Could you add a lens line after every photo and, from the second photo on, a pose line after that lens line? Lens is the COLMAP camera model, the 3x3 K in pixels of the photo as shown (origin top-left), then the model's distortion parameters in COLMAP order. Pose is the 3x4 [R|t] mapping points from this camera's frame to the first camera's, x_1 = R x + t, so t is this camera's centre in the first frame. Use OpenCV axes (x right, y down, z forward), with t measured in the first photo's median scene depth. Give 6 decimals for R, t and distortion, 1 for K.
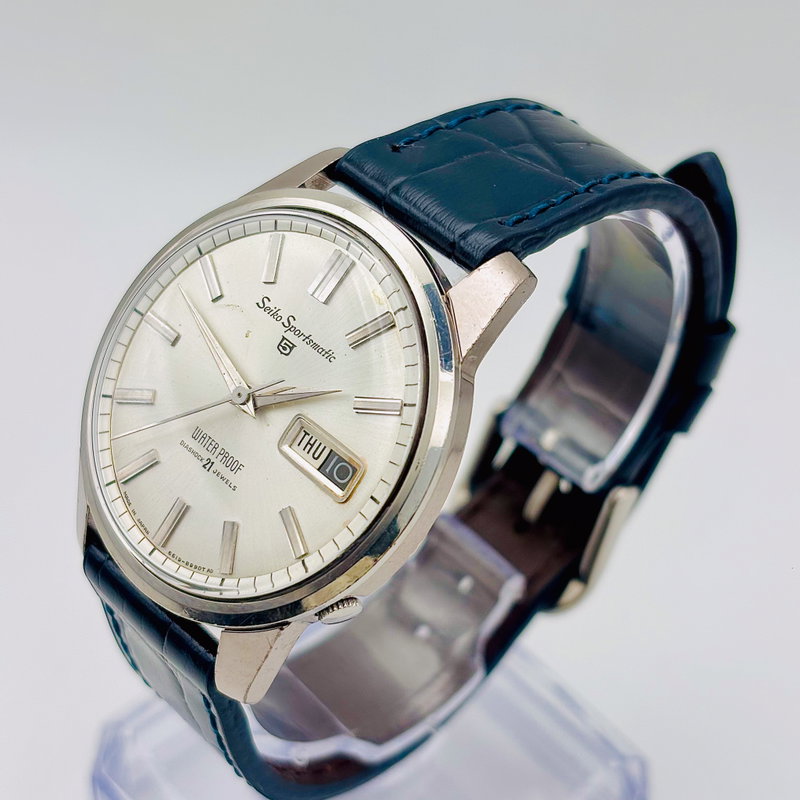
lens RADIAL K [[1619.2, 0, 409.5], [0, 1619.2, 402.4], [0, 0, 1]] dist [0.222390, -0.229746]
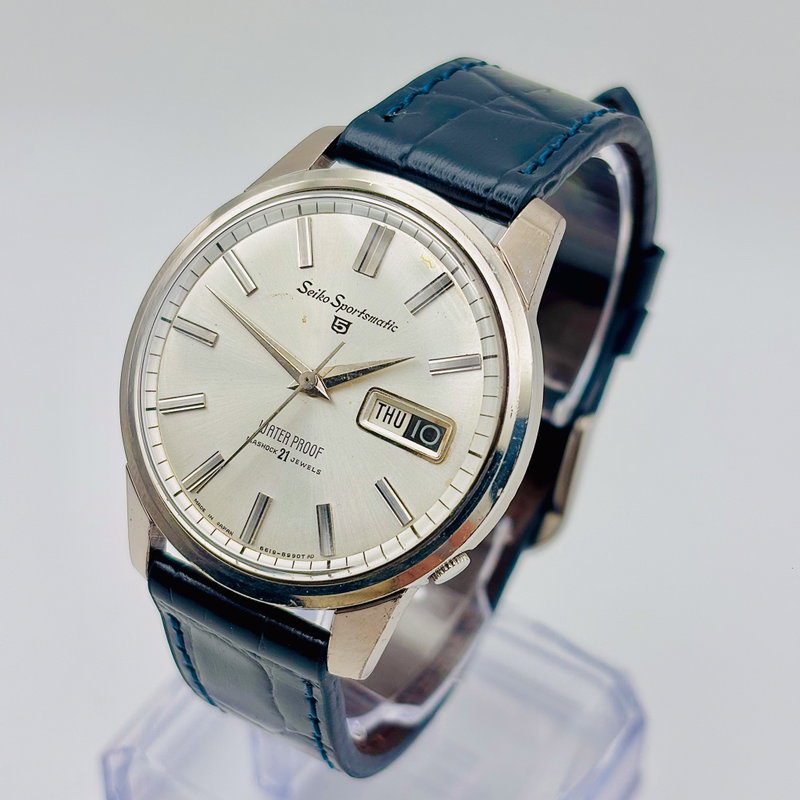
lens RADIAL K [[1619.2, 0, 409.5], [0, 1619.2, 402.4], [0, 0, 1]] dist [0.222390, -0.229746]
pose [[0.959614, -0.180177, 0.216051, -0.259870], [0.178657, 0.983549, 0.026715, -0.006448], [-0.217310, 0.012963, 0.976017, 0.003182]]
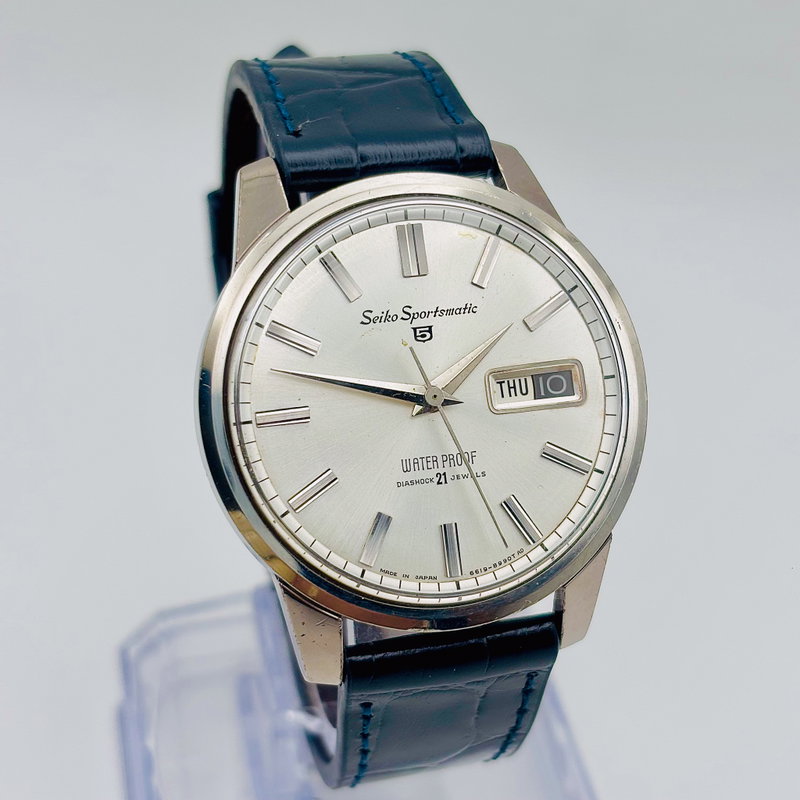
lens RADIAL K [[1619.2, 0, 409.5], [0, 1619.2, 402.4], [0, 0, 1]] dist [0.222390, -0.229746]
pose [[0.490145, -0.582165, 0.648723, -0.733439], [0.562574, 0.779771, 0.274713, -0.273203], [-0.665784, 0.230305, 0.709712, 0.316105]]
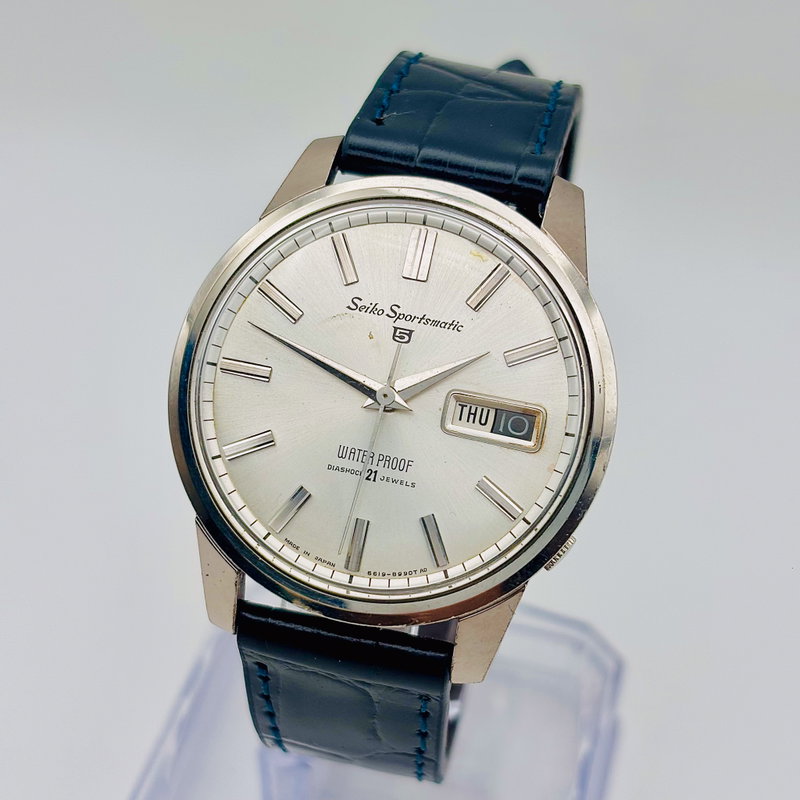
lens RADIAL K [[1619.2, 0, 409.5], [0, 1619.2, 402.4], [0, 0, 1]] dist [0.222390, -0.229746]
pose [[0.828257, -0.357403, 0.431571, -0.513081], [0.349785, 0.931468, 0.100093, -0.093240], [-0.437768, 0.068054, 0.896509, 0.105059]]
